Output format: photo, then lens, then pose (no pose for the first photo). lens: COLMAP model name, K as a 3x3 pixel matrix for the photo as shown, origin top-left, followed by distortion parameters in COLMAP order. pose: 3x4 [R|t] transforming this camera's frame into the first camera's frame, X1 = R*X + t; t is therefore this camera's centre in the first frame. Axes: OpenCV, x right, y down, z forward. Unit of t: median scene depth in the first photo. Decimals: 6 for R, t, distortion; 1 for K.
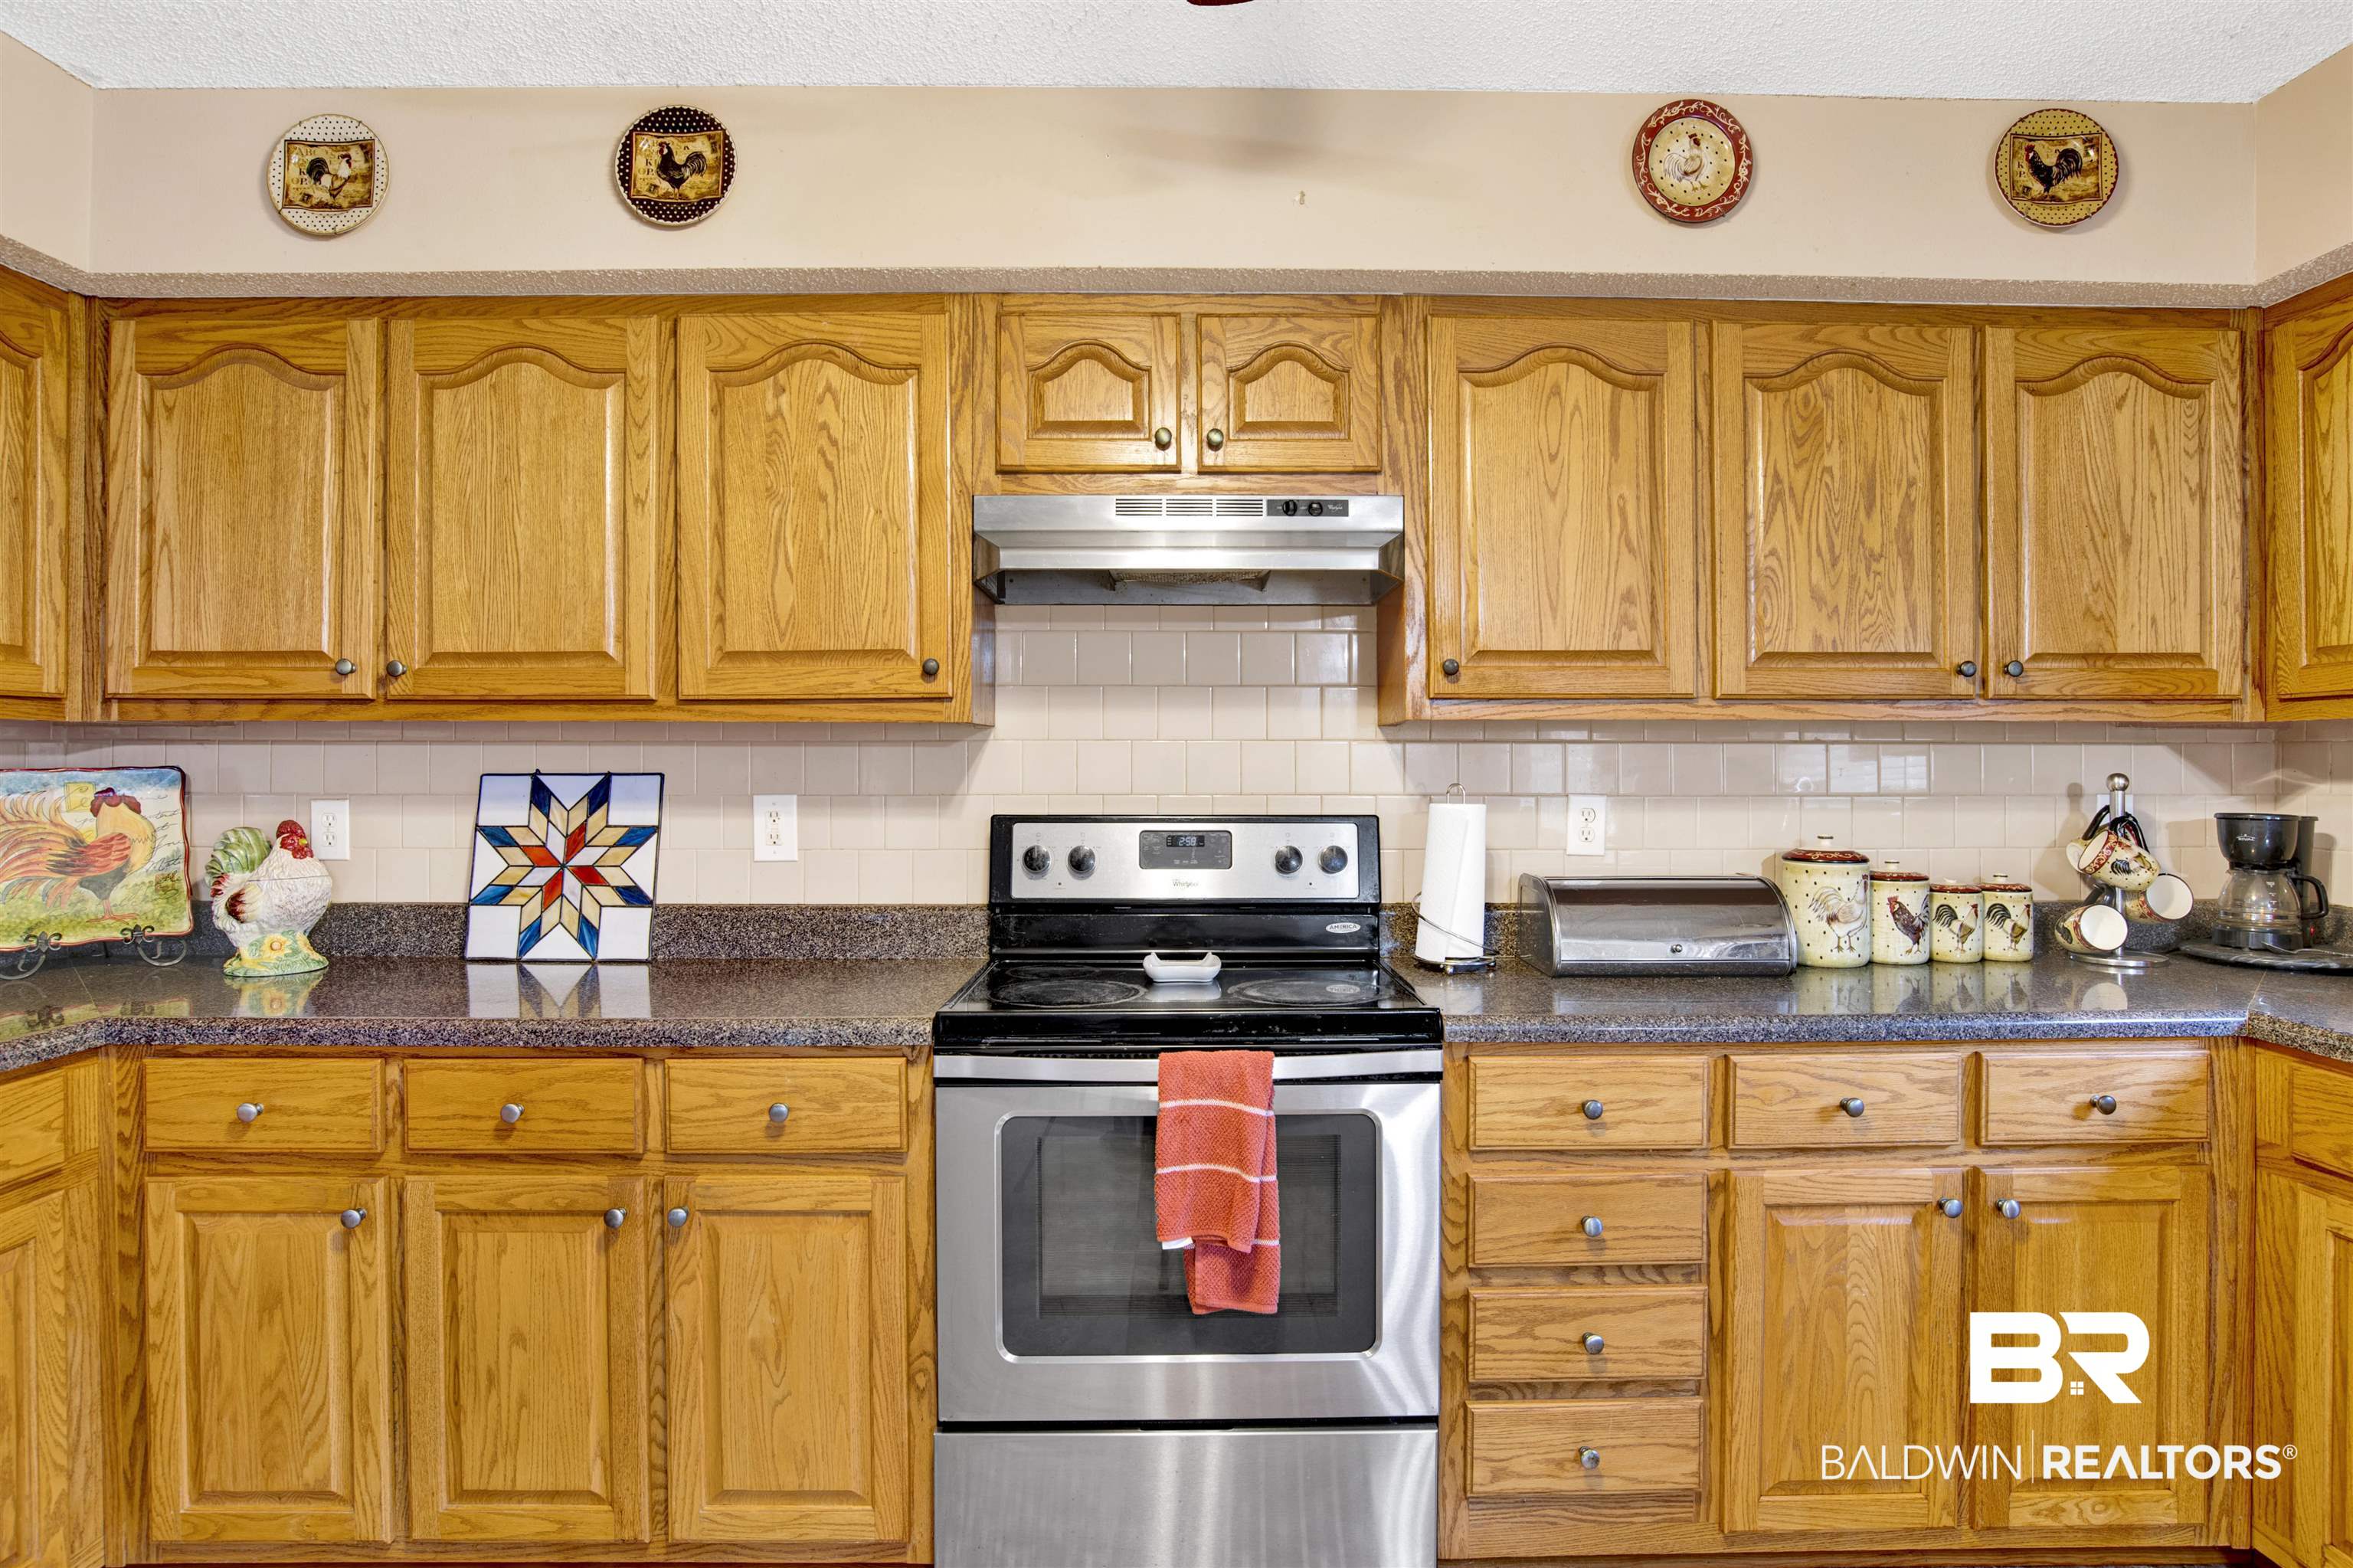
lens RADIAL K [[1233.4, 0, 1203.1], [0, 1233.4, 765.4], [0, 0, 1]] dist [-0.058272, 0.020046]
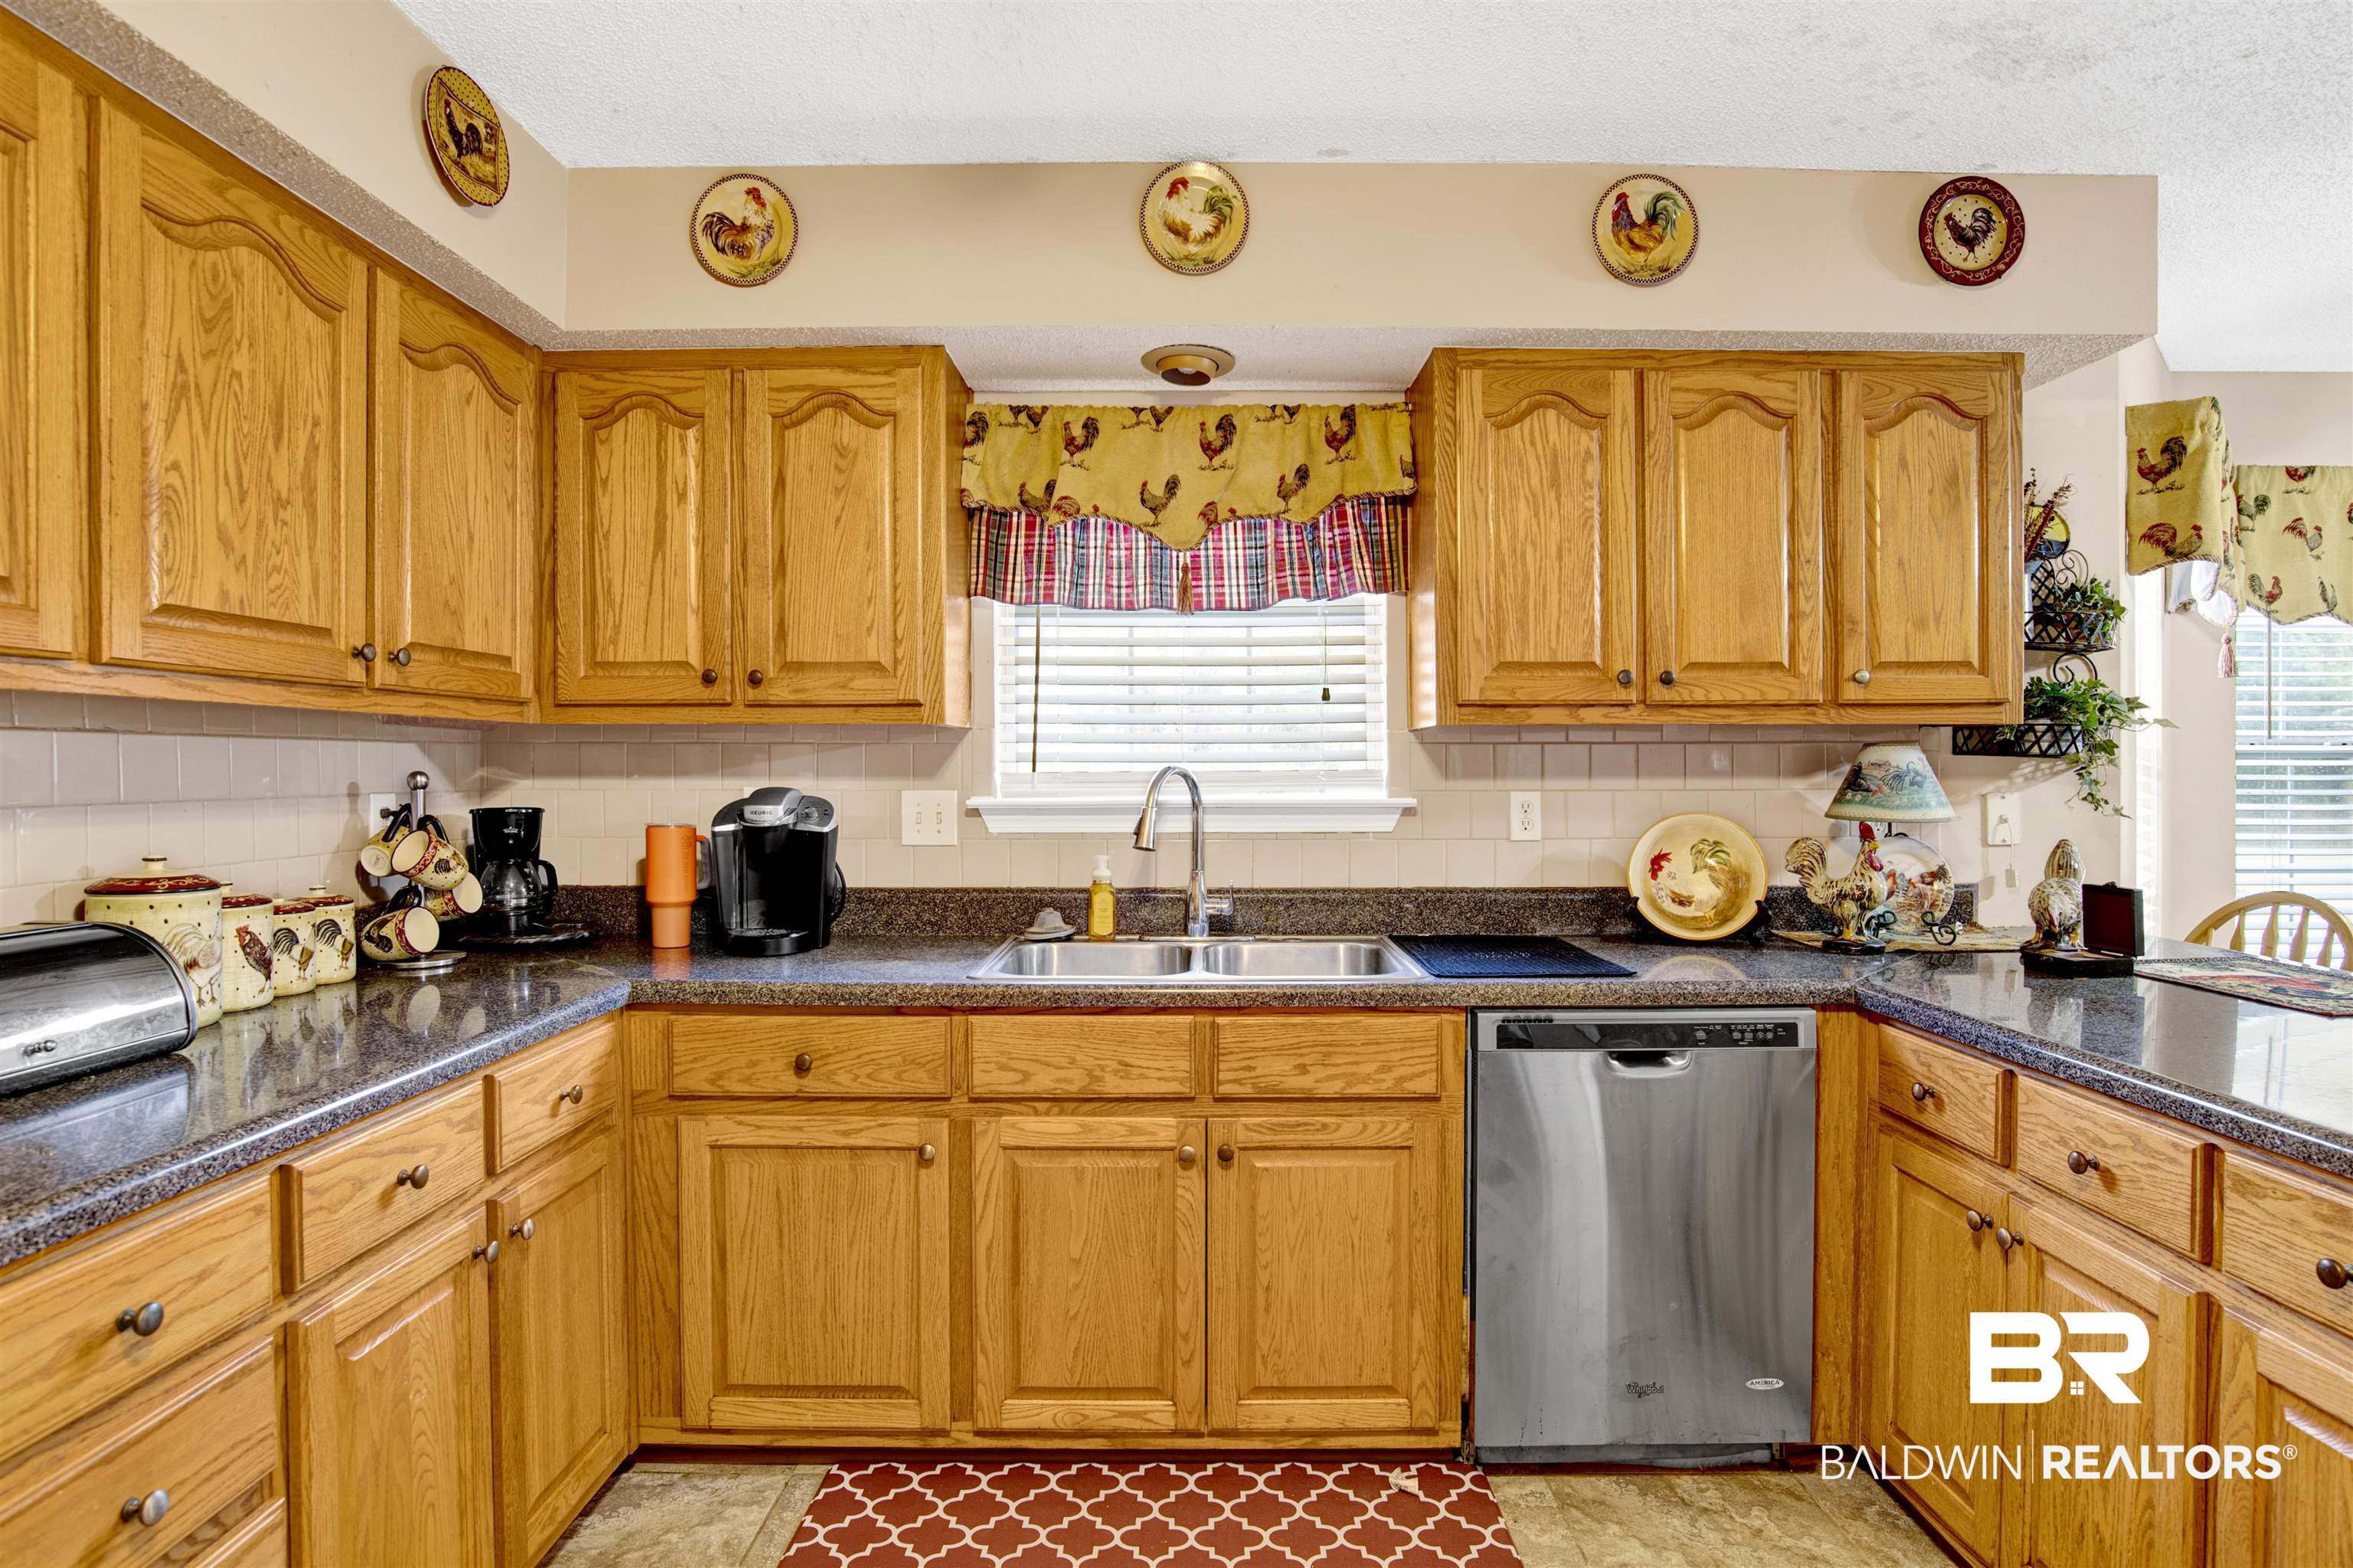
lens RADIAL K [[1233.4, 0, 1171.4], [0, 1233.4, 779.7], [0, 0, 1]] dist [-0.058272, 0.020046]
pose [[0.011014, -0.010835, 0.999881, -0.232532], [-0.001291, 0.999940, 0.010850, 0.001934], [-0.999939, -0.001411, 0.010999, 0.403874]]
